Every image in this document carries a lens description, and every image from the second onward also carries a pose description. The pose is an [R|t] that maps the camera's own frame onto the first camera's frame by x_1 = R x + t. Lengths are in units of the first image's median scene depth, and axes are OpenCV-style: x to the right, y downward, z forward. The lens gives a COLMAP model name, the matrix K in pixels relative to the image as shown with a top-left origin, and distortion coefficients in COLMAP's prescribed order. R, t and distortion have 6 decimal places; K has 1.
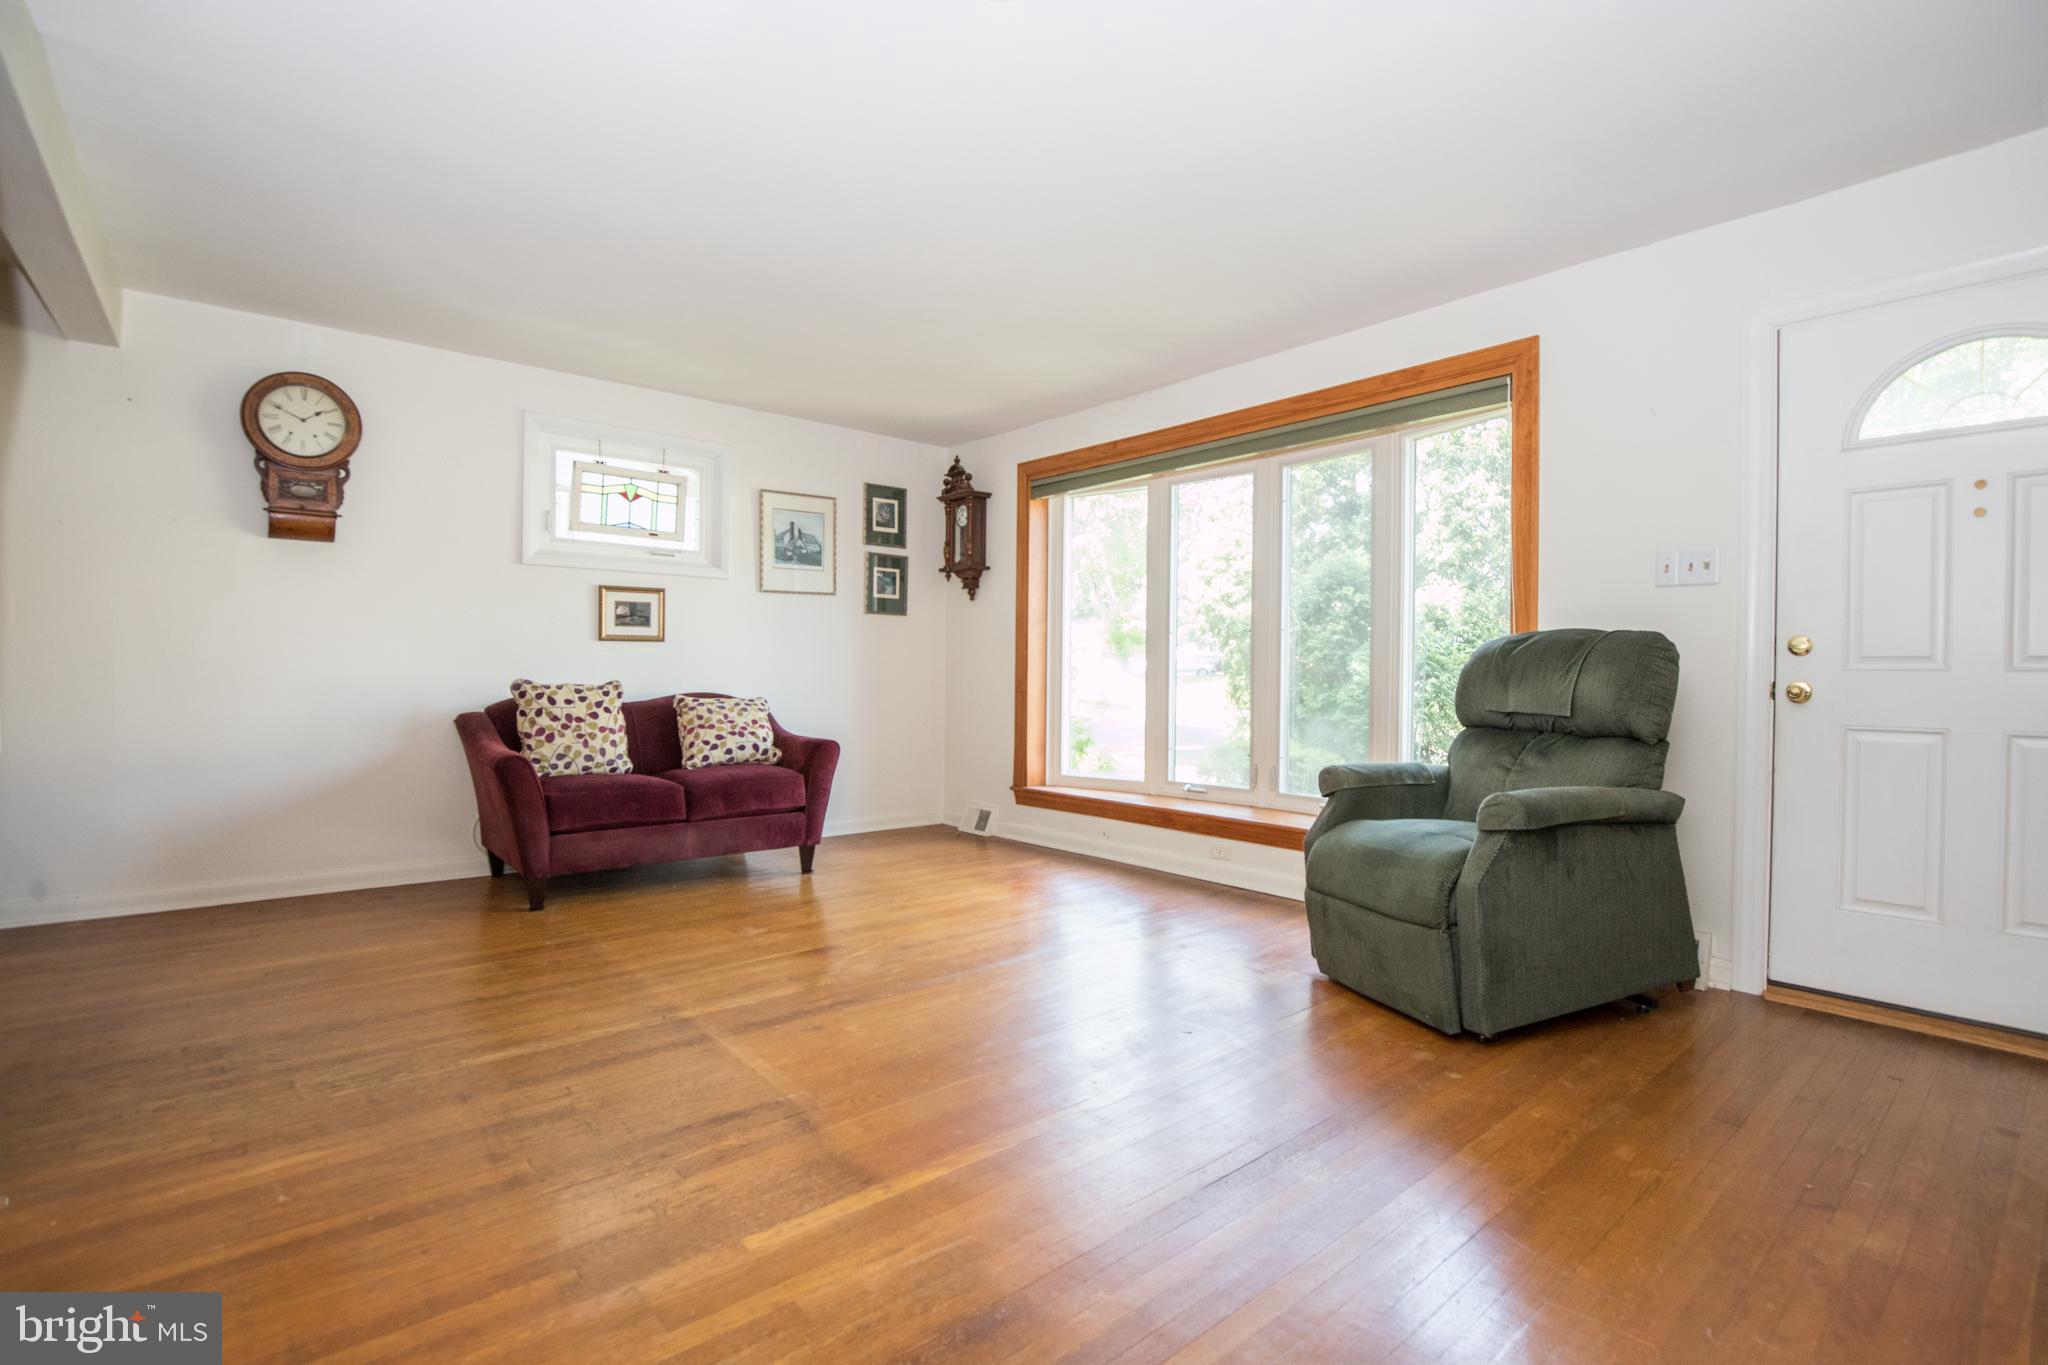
lens RADIAL K [[941.2, 0, 1054.8], [0, 941.2, 683.7], [0, 0, 1]] dist [-0.036490, 0.005760]
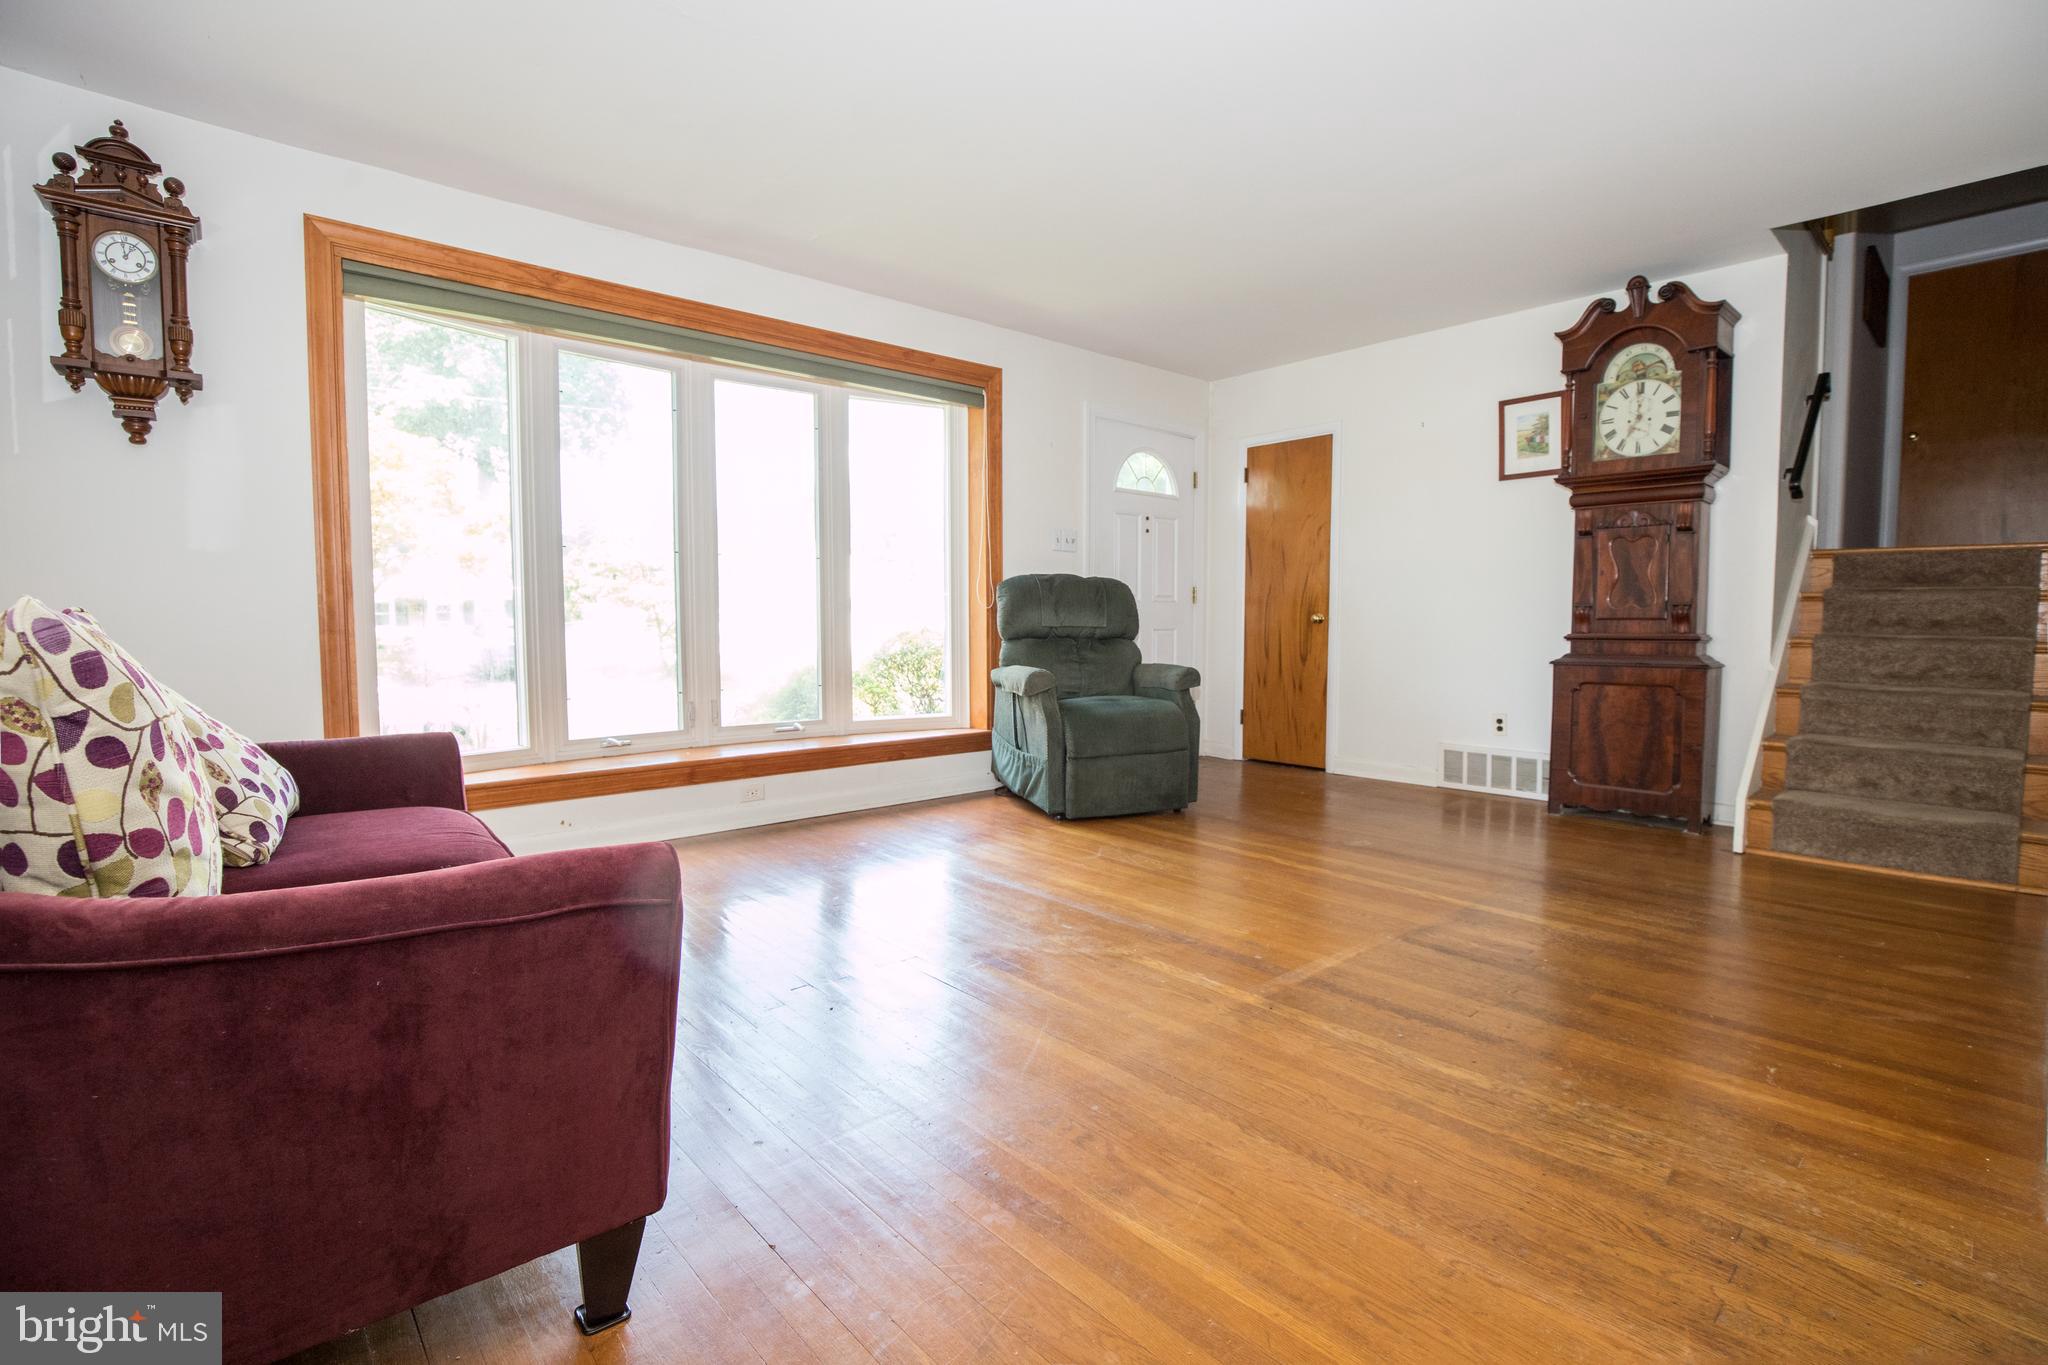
lens RADIAL K [[941.2, 0, 1054.8], [0, 941.2, 683.7], [0, 0, 1]] dist [-0.036490, 0.005760]
pose [[-0.018770, -0.072192, 0.997214, -1.197609], [0.018986, 0.997184, 0.072547, 0.010840], [-0.999644, 0.020295, -0.017347, 1.183311]]
